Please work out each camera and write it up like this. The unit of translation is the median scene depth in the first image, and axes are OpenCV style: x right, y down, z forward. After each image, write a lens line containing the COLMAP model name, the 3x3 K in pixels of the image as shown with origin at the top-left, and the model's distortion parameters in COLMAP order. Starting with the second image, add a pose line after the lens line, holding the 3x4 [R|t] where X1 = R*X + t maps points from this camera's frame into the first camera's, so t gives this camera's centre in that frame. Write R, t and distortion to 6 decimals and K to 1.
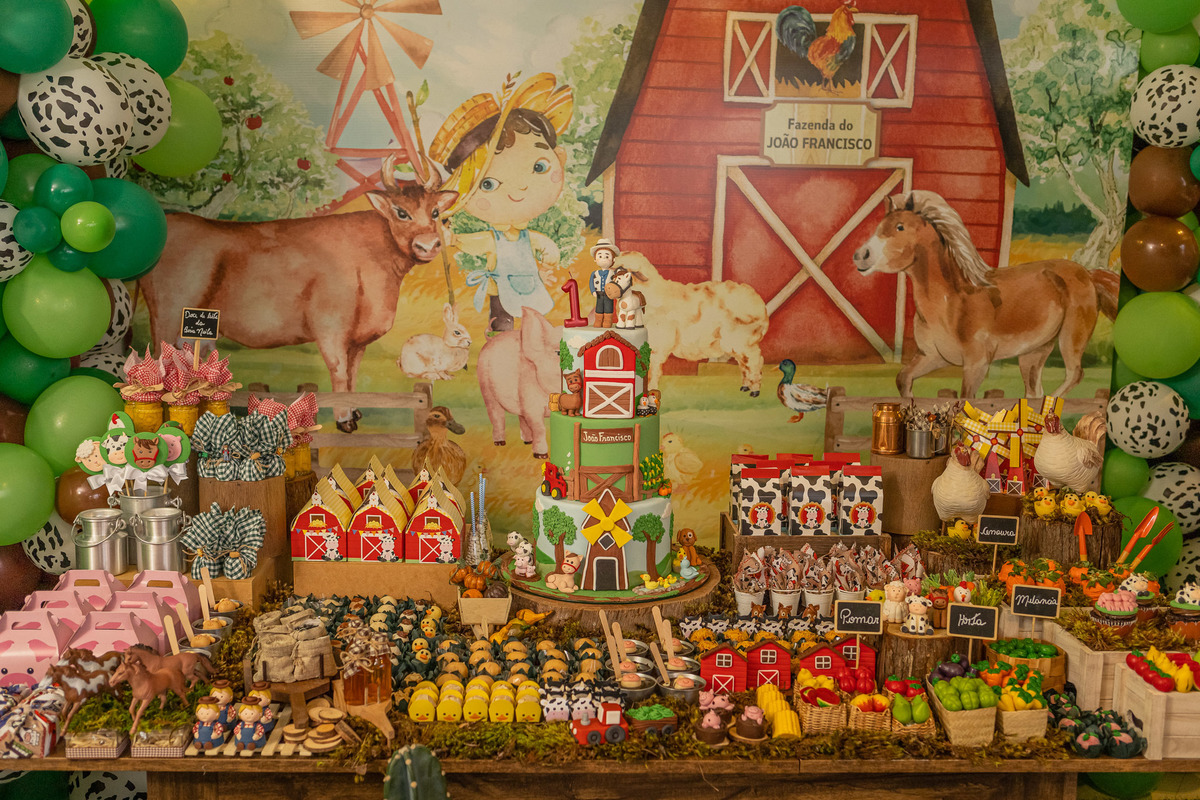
lens RADIAL K [[1186.2, 0, 593.5], [0, 1186.2, 403.7], [0, 0, 1]] dist [-0.001794, 0.006234]
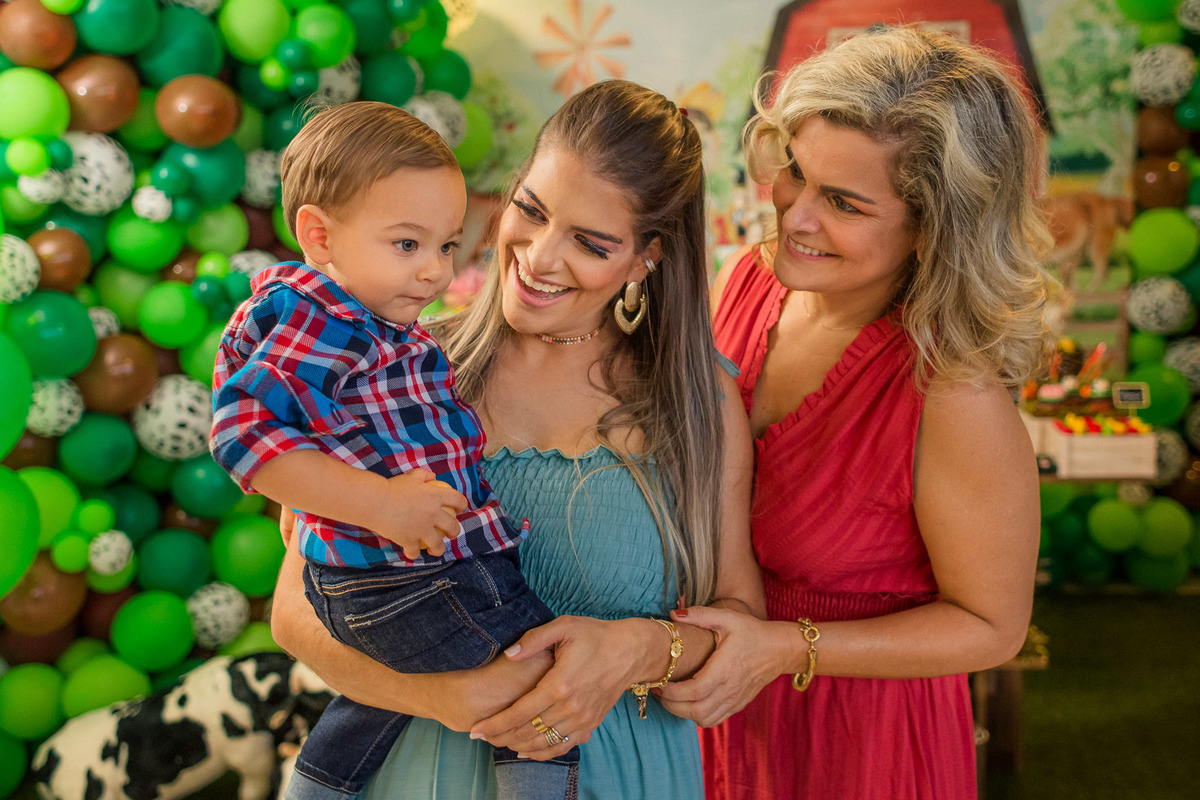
lens RADIAL K [[1178.3, 0, 602.2], [0, 1178.3, 365.8], [0, 0, 1]] dist [0.001625, 0.004242]
pose [[0.987320, -0.028801, -0.156106, 0.050813], [0.027697, 0.999574, -0.009244, 0.080937], [0.156306, 0.004803, 0.987697, -0.449296]]
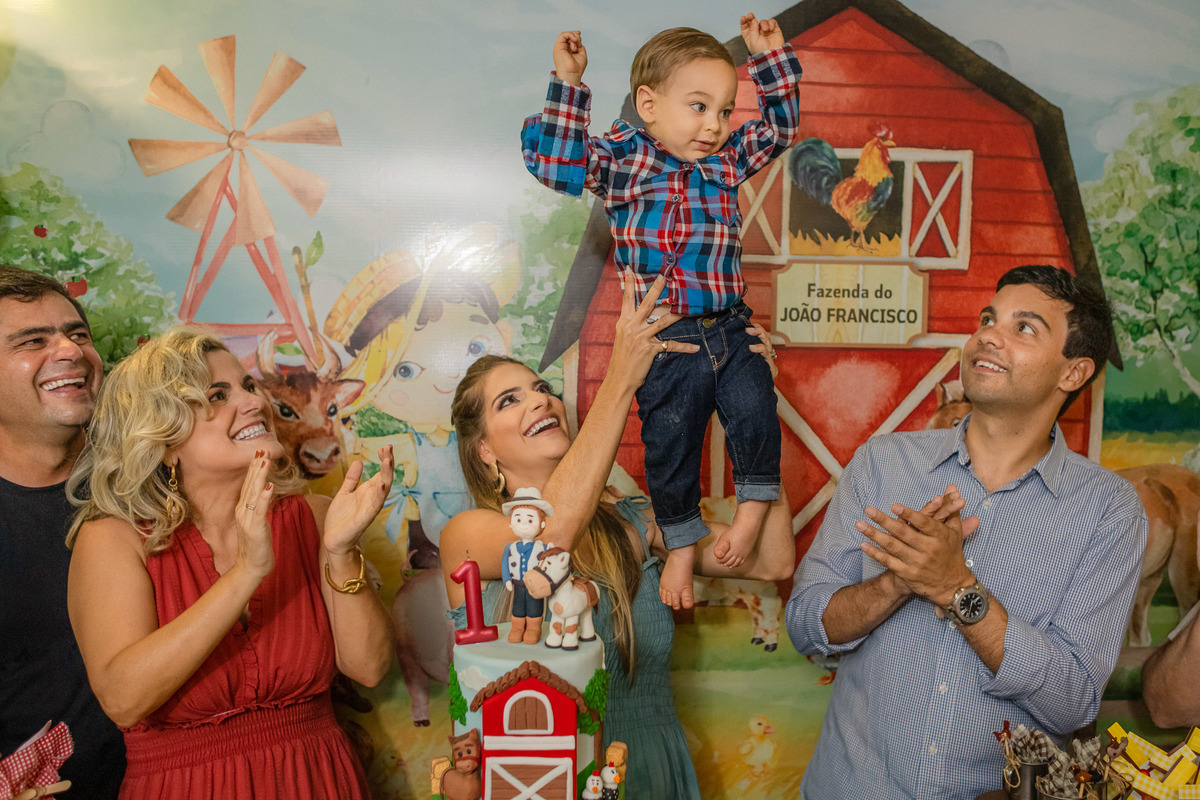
lens RADIAL K [[990.6, 0, 650.7], [0, 990.6, 401.8], [0, 0, 1]] dist [0.019087, 0.002276]
pose [[0.999150, -0.004639, 0.040953, 0.038454], [0.009247, 0.993544, -0.113073, -0.095677], [-0.040164, 0.113355, 0.992742, 0.388627]]
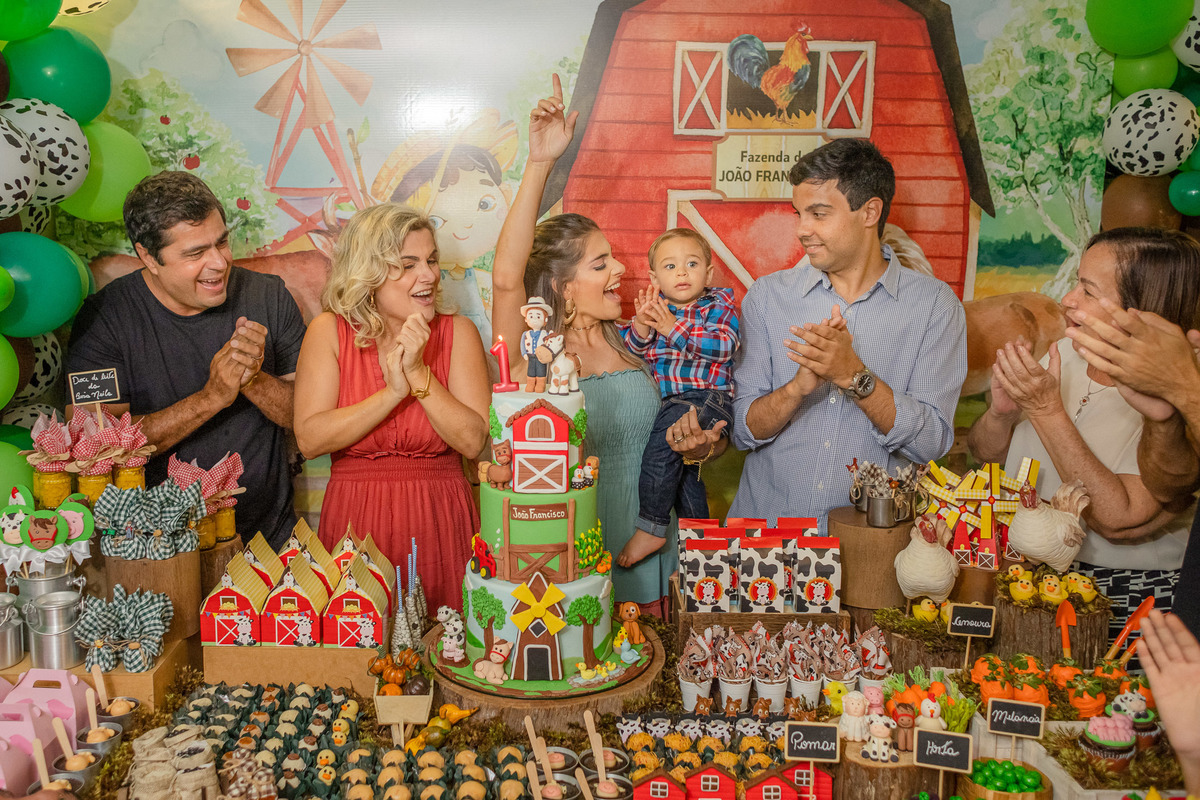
lens RADIAL K [[1077.9, 0, 554.1], [0, 1077.9, 363.7], [0, 0, 1]] dist [0.034558, -0.017631]
pose [[0.999566, -0.007305, -0.028529, 0.036200], [0.006997, 0.999916, -0.010898, -0.059061], [0.028606, 0.010694, 0.999534, 0.118292]]
